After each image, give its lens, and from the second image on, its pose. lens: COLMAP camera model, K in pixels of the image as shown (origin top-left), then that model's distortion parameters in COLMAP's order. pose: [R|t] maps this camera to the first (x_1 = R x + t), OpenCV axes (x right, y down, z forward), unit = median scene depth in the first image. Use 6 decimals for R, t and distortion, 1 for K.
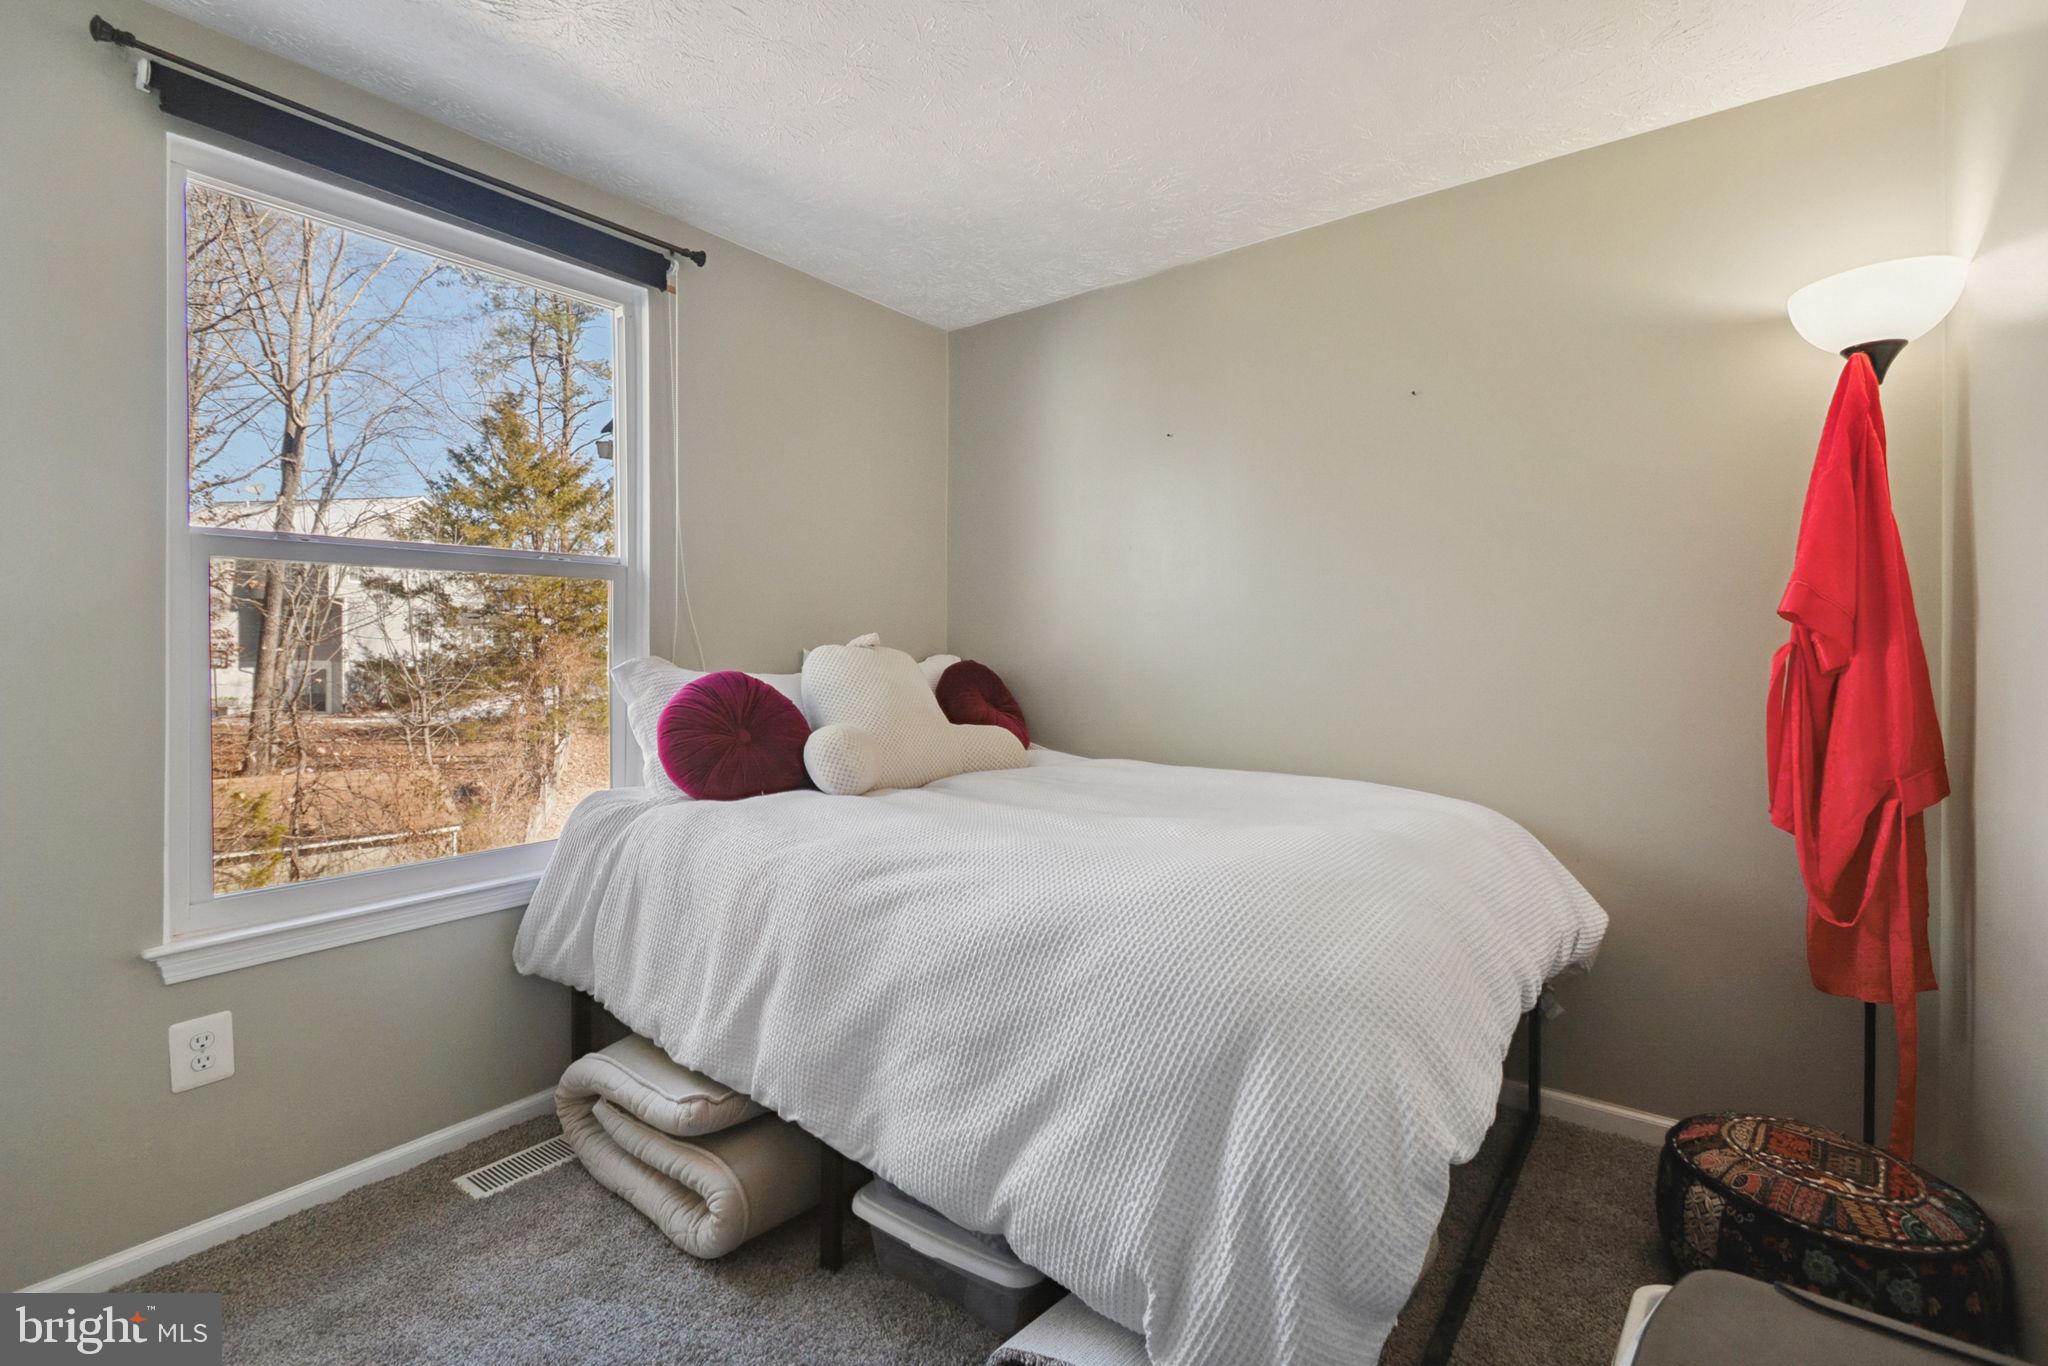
lens RADIAL K [[915.1, 0, 1026.3], [0, 915.1, 646.6], [0, 0, 1]] dist [0.008109, -0.000418]
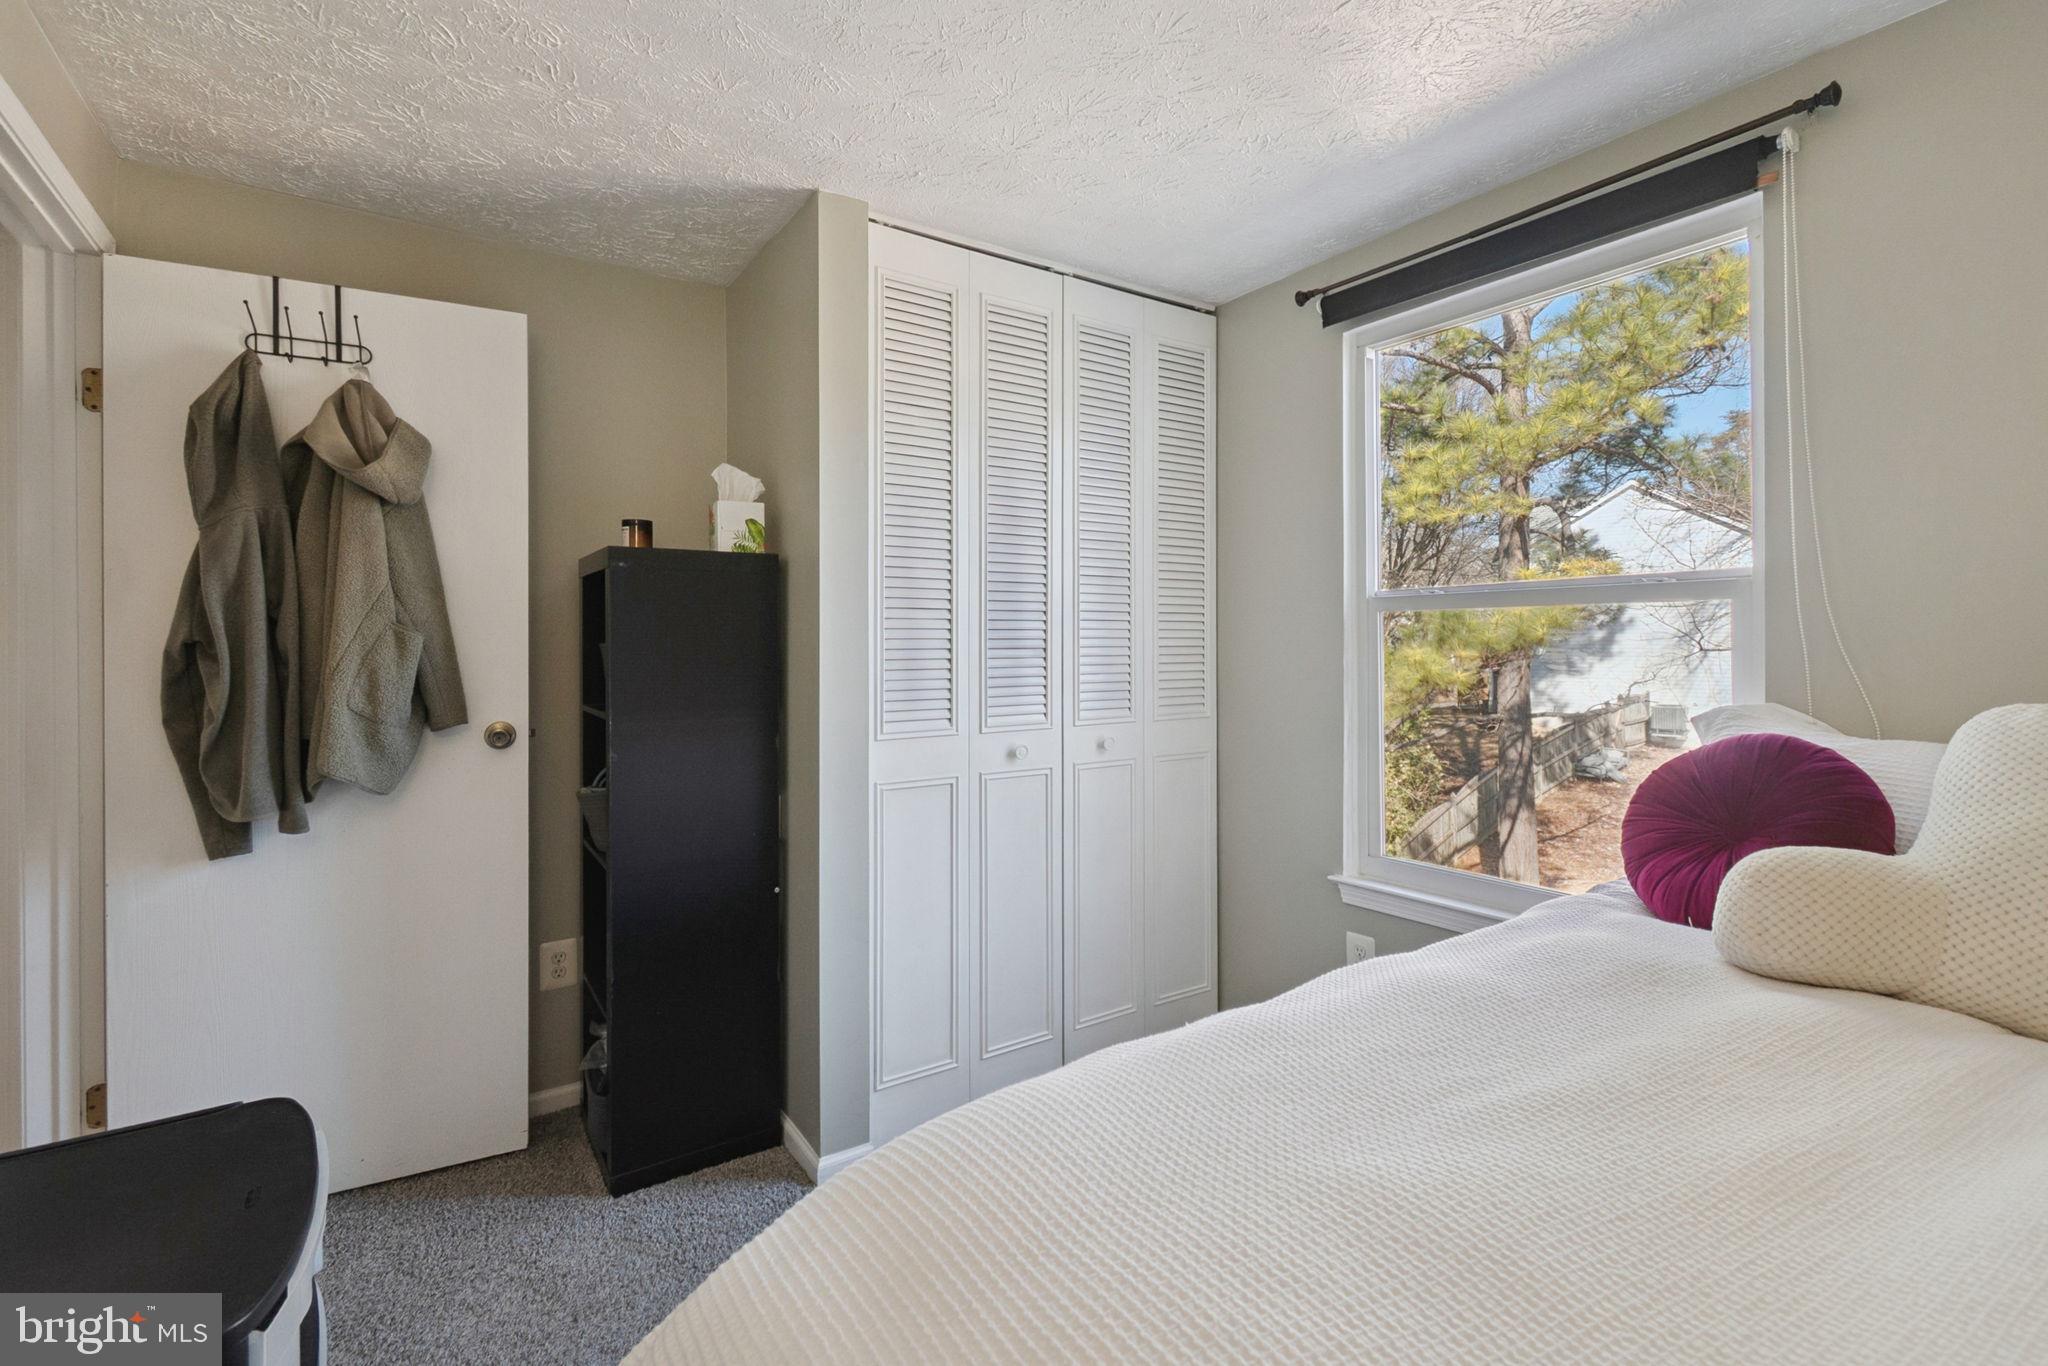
lens RADIAL K [[915.1, 0, 1026.3], [0, 915.1, 646.6], [0, 0, 1]] dist [0.008109, -0.000418]
pose [[-0.309812, -0.000969, -0.950797, 0.525477], [-0.006268, 0.999980, 0.001024, -0.038040], [0.950777, 0.006277, -0.309812, 0.796006]]
